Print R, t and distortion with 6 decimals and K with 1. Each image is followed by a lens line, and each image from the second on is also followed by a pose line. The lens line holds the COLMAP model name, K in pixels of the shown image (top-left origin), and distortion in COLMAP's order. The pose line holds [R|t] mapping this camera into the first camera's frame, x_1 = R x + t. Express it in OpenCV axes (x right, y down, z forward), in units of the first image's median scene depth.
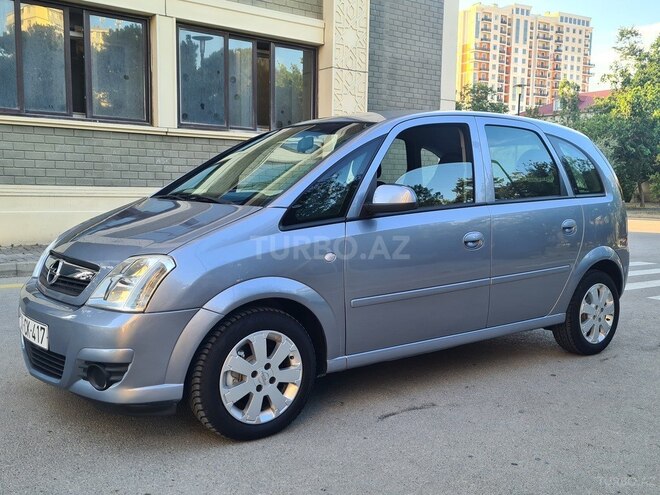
lens RADIAL K [[691.5, 0, 330.1], [0, 691.5, 249.3], [0, 0, 1]] dist [0.047474, 0.000000]
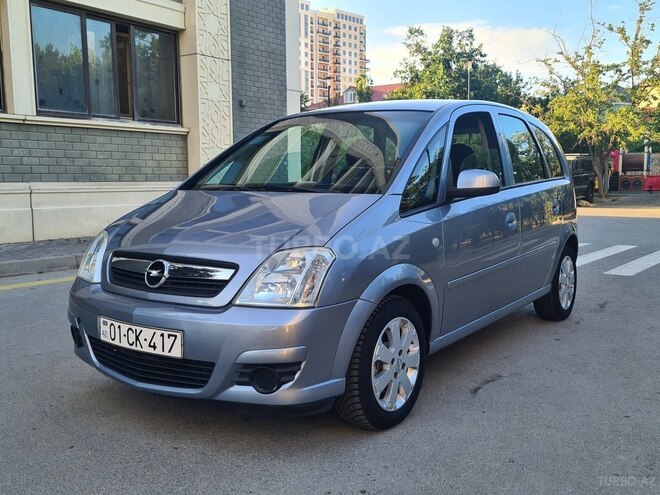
lens RADIAL K [[691.5, 0, 332.4], [0, 691.5, 248.4], [0, 0, 1]] dist [0.047474, 0.000000]
pose [[0.949131, -0.054596, 0.310112, -0.146712], [0.050834, 0.998503, 0.020208, -0.002261], [-0.310751, -0.003416, 0.950485, 0.023110]]
